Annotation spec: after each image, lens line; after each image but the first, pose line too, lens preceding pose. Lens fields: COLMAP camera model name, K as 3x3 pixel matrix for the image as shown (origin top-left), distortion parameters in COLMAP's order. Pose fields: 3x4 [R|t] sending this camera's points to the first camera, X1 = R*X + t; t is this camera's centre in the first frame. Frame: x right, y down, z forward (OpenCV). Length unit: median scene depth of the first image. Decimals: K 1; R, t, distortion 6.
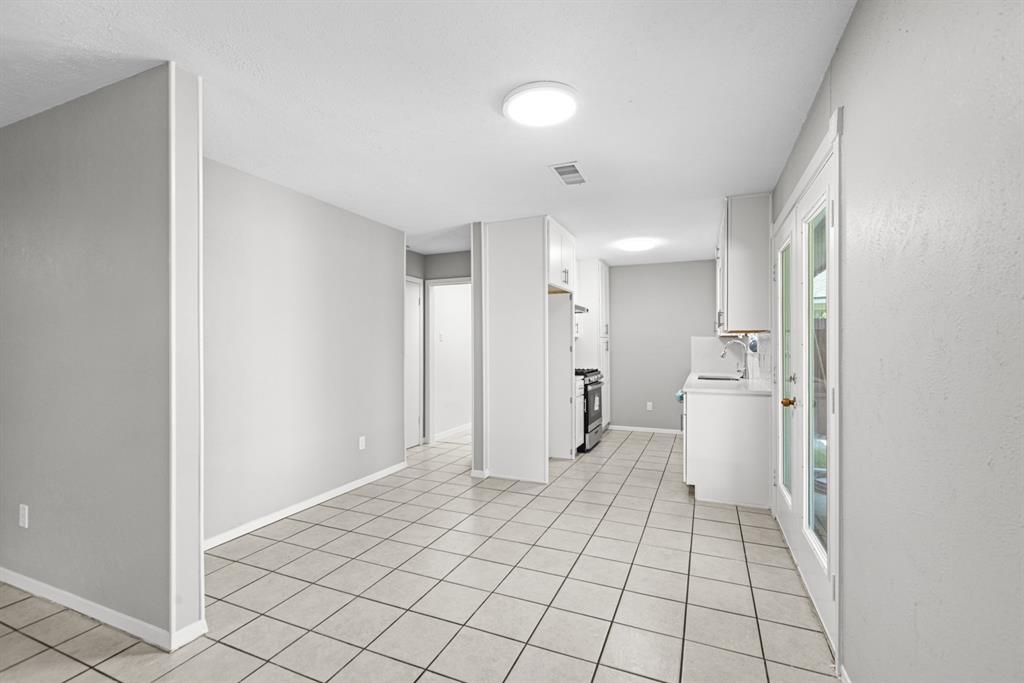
lens RADIAL K [[466.4, 0, 507.1], [0, 466.4, 341.5], [0, 0, 1]] dist [0.005381, 0.000873]
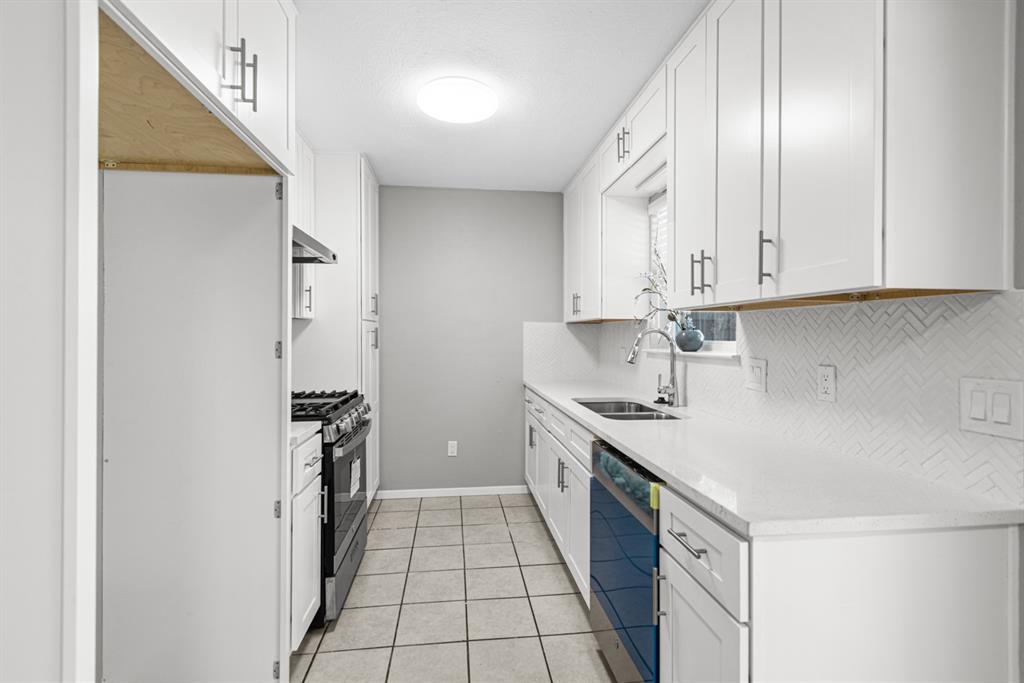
lens RADIAL K [[466.4, 0, 509.0], [0, 466.4, 333.4], [0, 0, 1]] dist [0.005381, 0.000873]
pose [[0.865296, 0.005538, 0.501230, 0.100328], [-0.008365, 0.999959, 0.003394, 0.001789], [-0.501191, -0.007129, 0.865307, 0.569022]]
